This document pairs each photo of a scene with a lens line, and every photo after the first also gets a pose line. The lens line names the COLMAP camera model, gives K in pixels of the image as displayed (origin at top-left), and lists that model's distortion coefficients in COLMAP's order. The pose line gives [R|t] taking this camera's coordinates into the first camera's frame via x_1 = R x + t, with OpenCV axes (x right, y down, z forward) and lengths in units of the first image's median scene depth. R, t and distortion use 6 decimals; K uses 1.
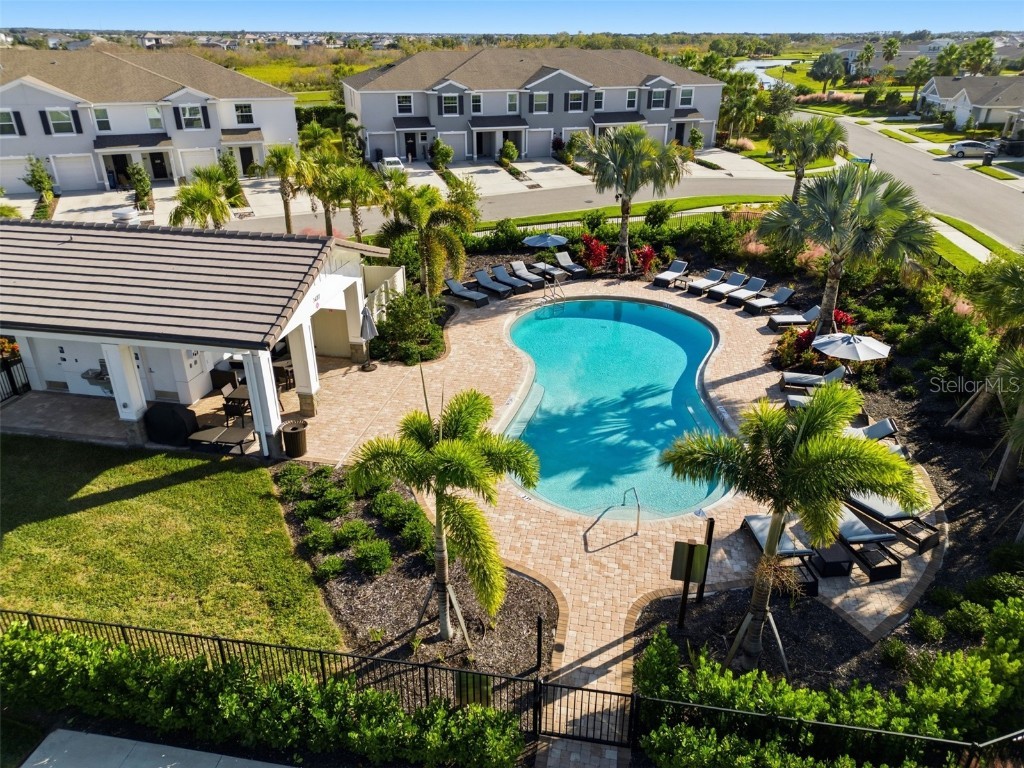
lens RADIAL K [[729.3, 0, 512.0], [0, 729.3, 384.0], [0, 0, 1]] dist [0.033081, -0.001415]
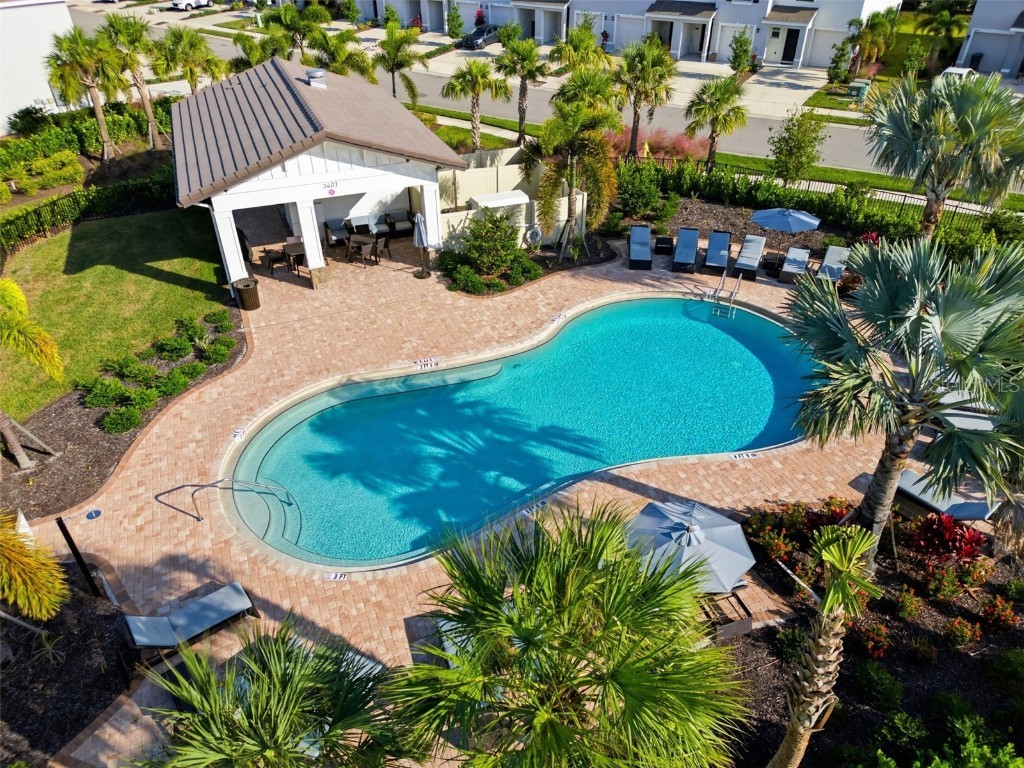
lens RADIAL K [[729.3, 0, 512.0], [0, 729.3, 384.0], [0, 0, 1]] dist [0.033081, -0.001415]
pose [[0.550214, 0.472416, -0.688541, 0.487540], [-0.360870, 0.878124, 0.314120, -0.193063], [0.753019, 0.075640, 0.653636, 0.364962]]
